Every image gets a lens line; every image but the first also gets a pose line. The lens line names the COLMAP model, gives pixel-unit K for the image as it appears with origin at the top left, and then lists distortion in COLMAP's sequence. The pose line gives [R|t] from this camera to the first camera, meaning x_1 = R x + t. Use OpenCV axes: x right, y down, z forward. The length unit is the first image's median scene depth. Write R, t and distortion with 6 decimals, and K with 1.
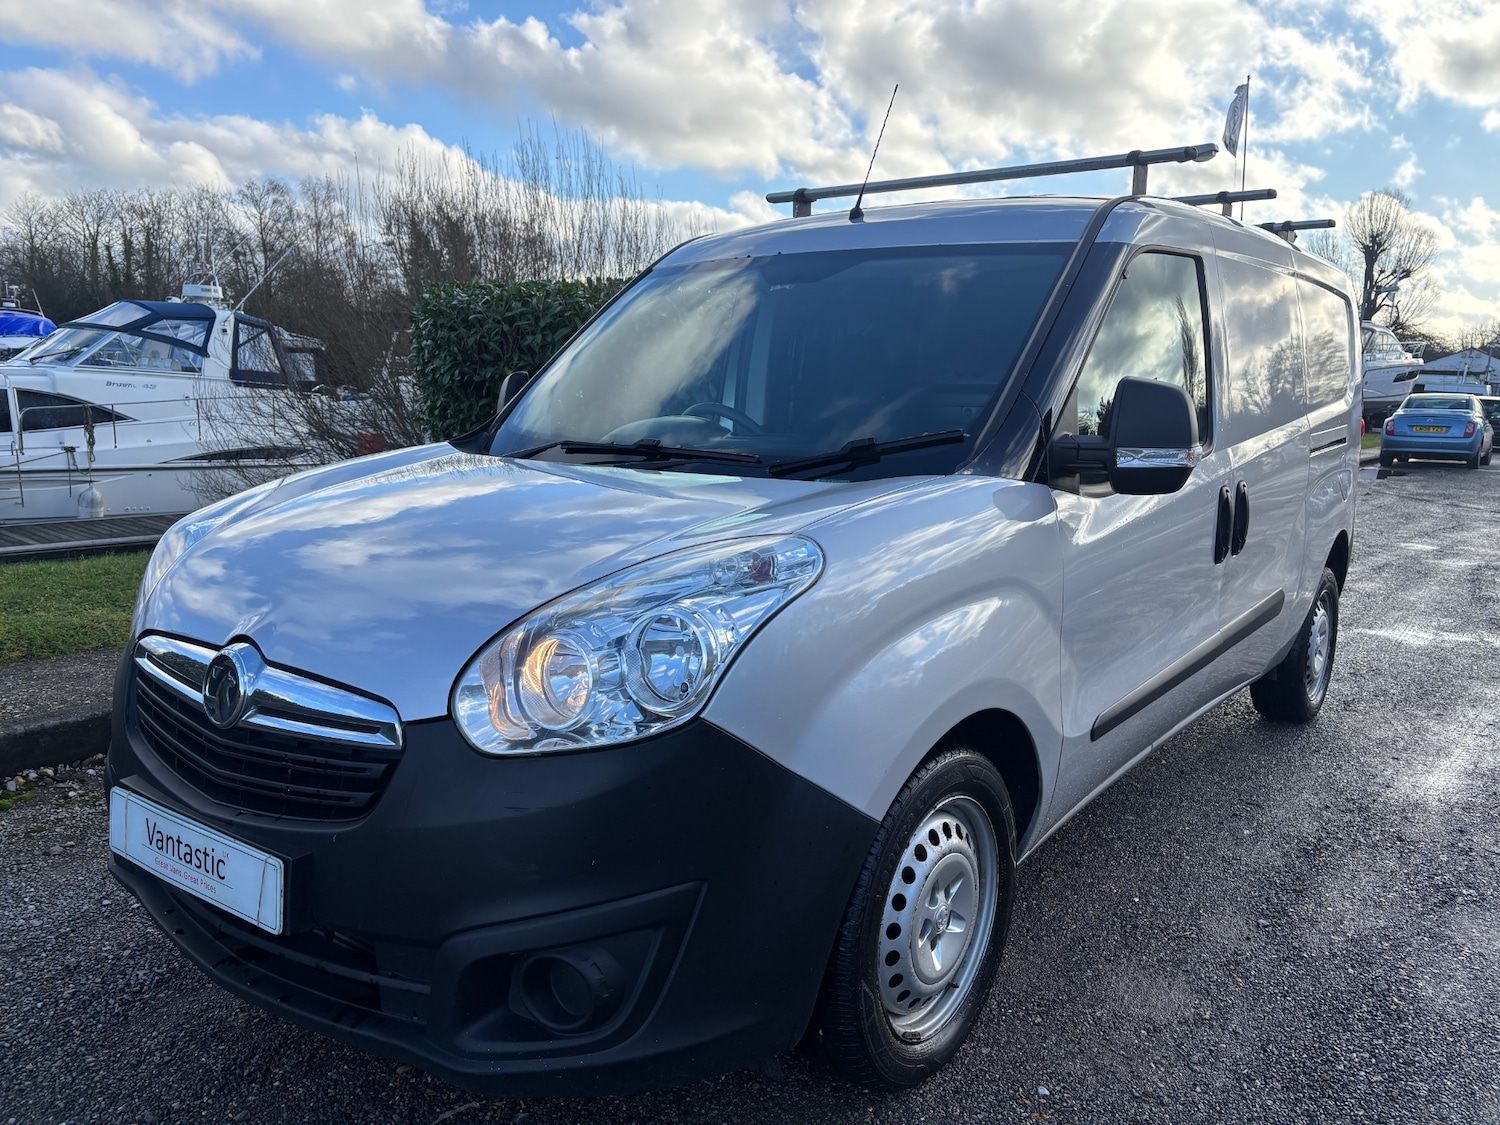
lens RADIAL K [[1144.2, 0, 749.4], [0, 1144.2, 561.9], [0, 0, 1]] dist [0.067257, -0.076329]
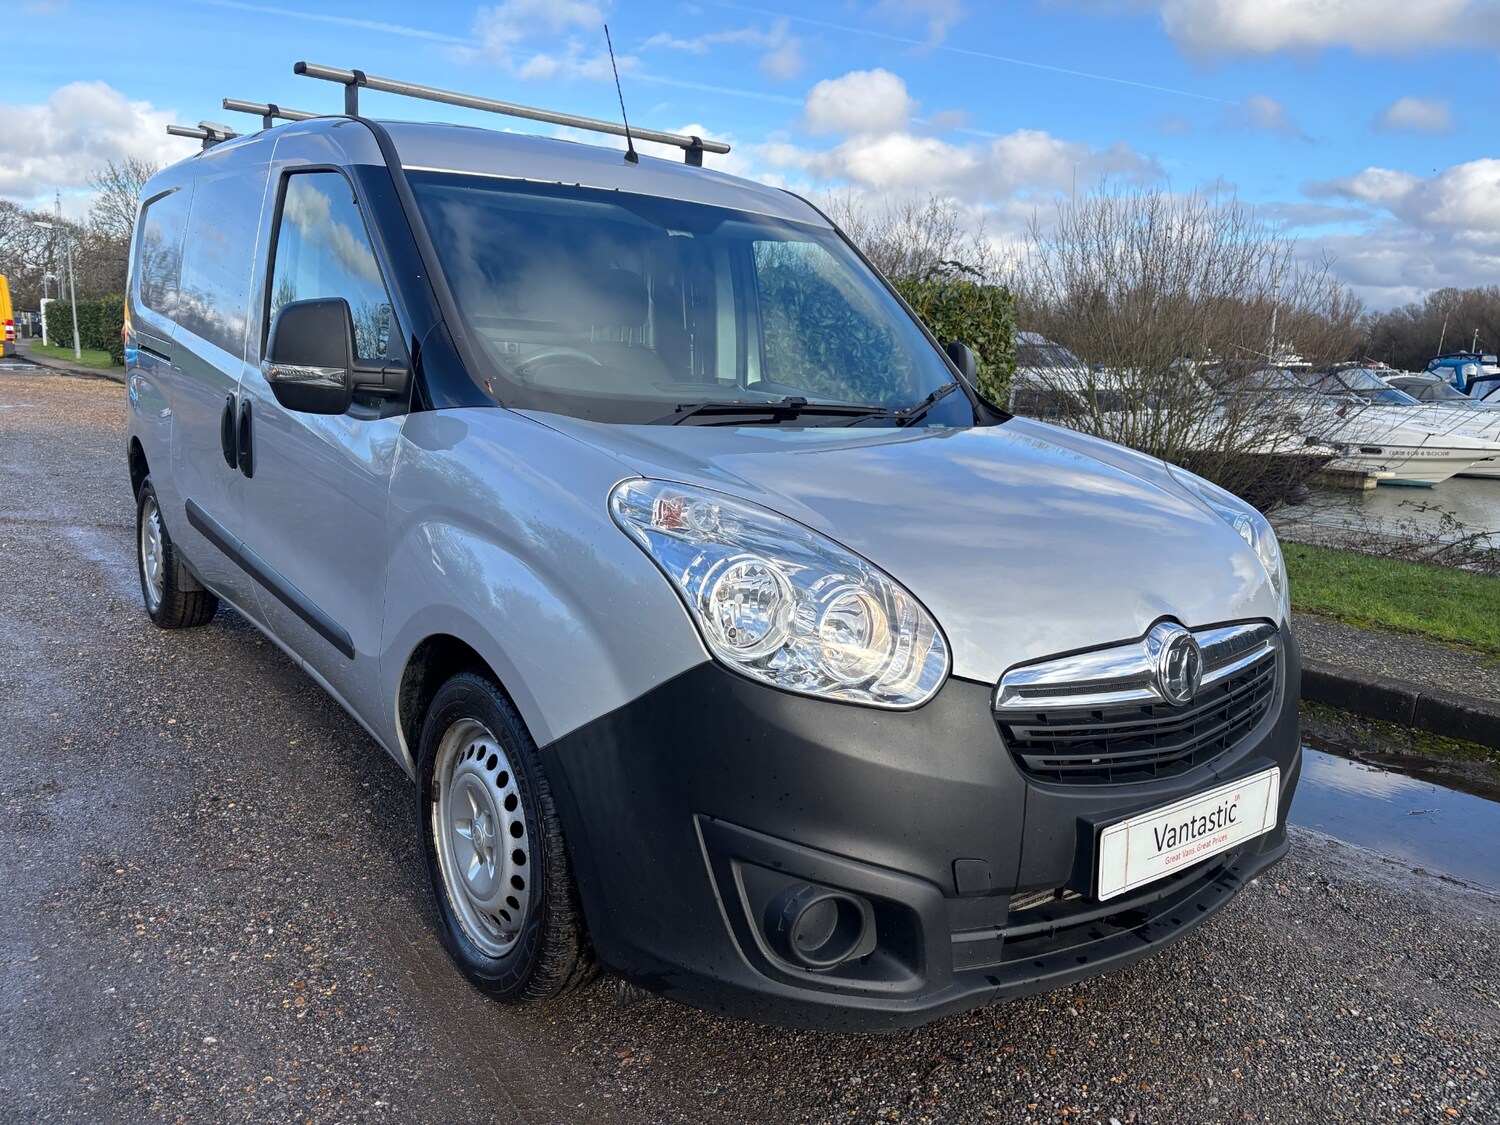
lens RADIAL K [[1144.2, 0, 749.8], [0, 1144.2, 565.4], [0, 0, 1]] dist [0.067257, -0.076329]
pose [[0.274699, -0.184507, 0.943662, -0.798646], [0.097056, 0.981725, 0.163696, -0.095262], [-0.956619, 0.046621, 0.287587, 0.559549]]
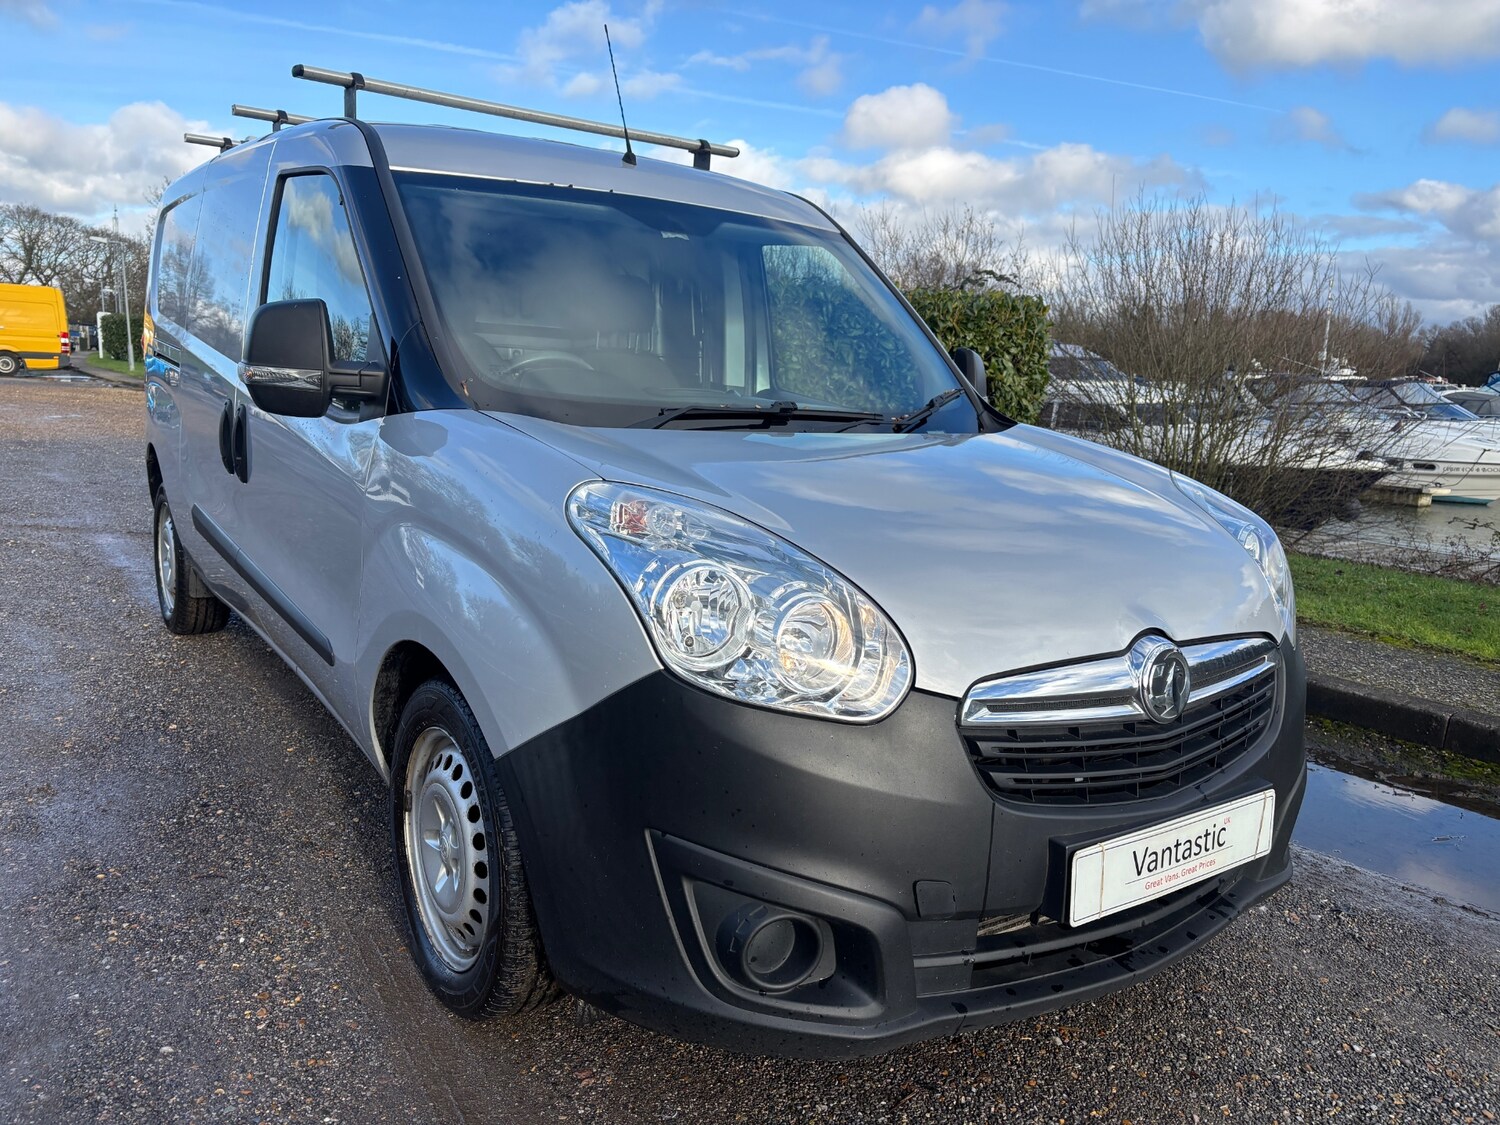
lens RADIAL K [[1144.2, 0, 749.2], [0, 1144.2, 577.2], [0, 0, 1]] dist [0.067257, -0.076329]
pose [[0.311423, -0.180470, 0.932977, -0.771292], [0.094870, 0.982800, 0.158440, -0.085766], [-0.945524, 0.039170, 0.323188, 0.531197]]
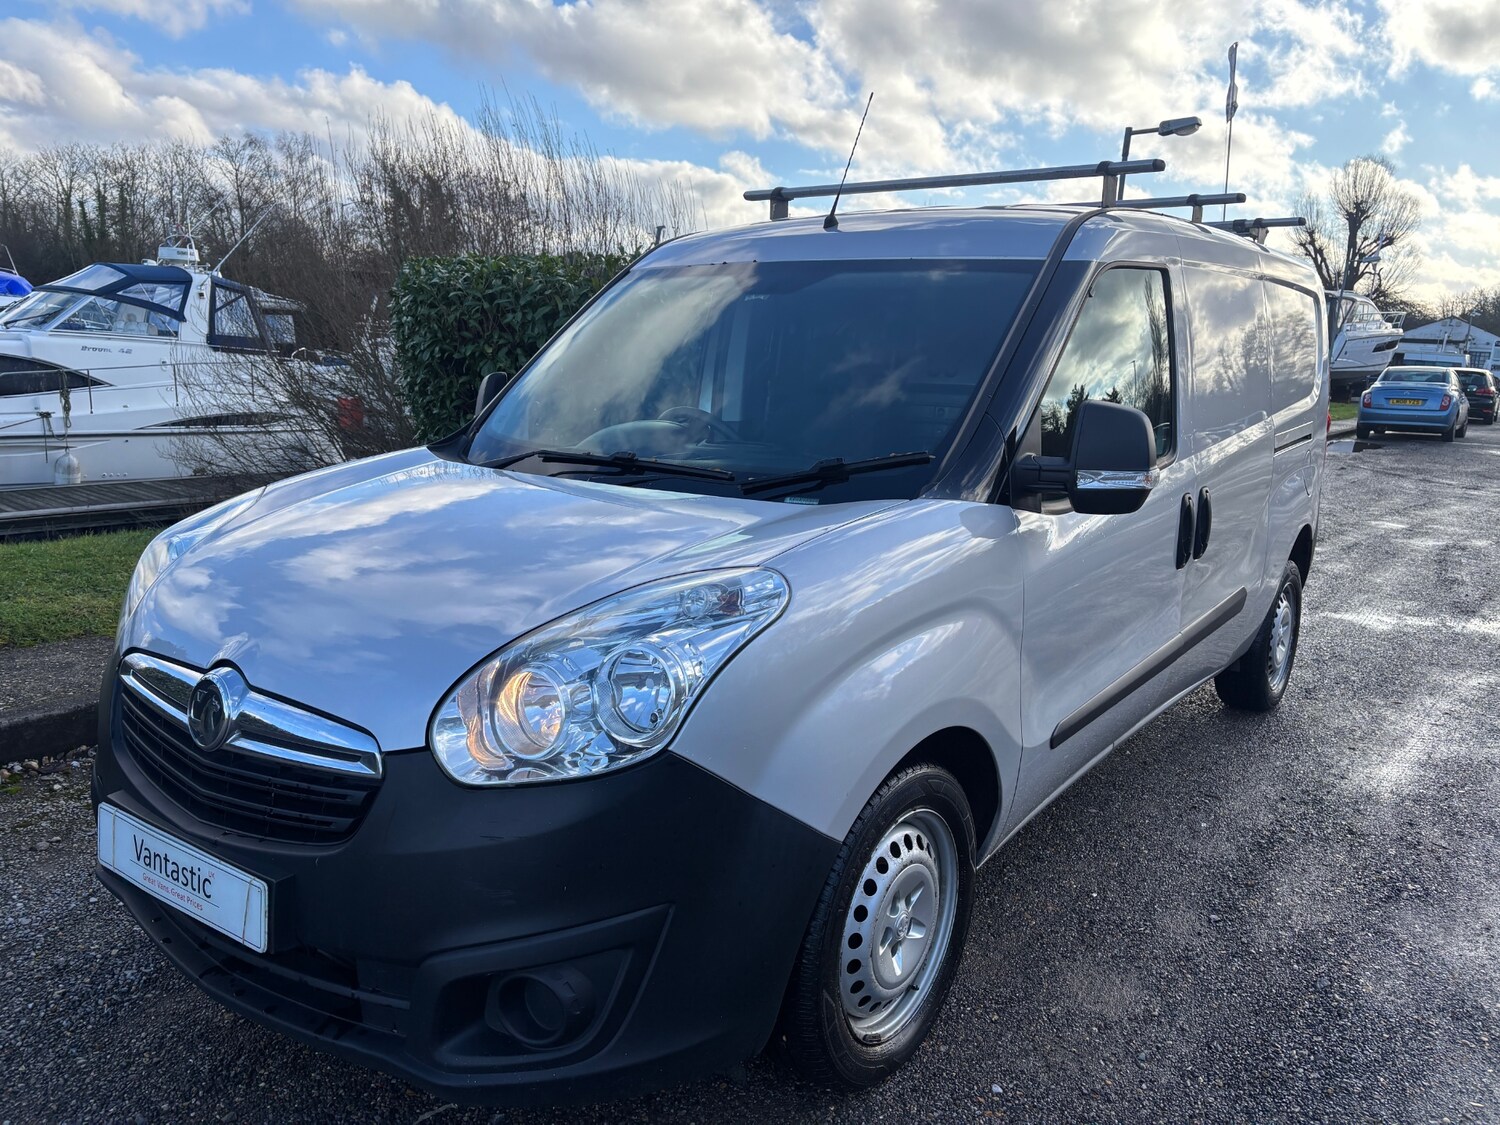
lens RADIAL K [[1144.2, 0, 749.9], [0, 1144.2, 558.9], [0, 0, 1]] dist [0.067257, -0.076329]
pose [[0.999876, 0.004143, 0.015221, 0.006808], [-0.004589, 0.999556, 0.029439, -0.031785], [-0.015093, -0.029505, 0.999451, -0.018948]]
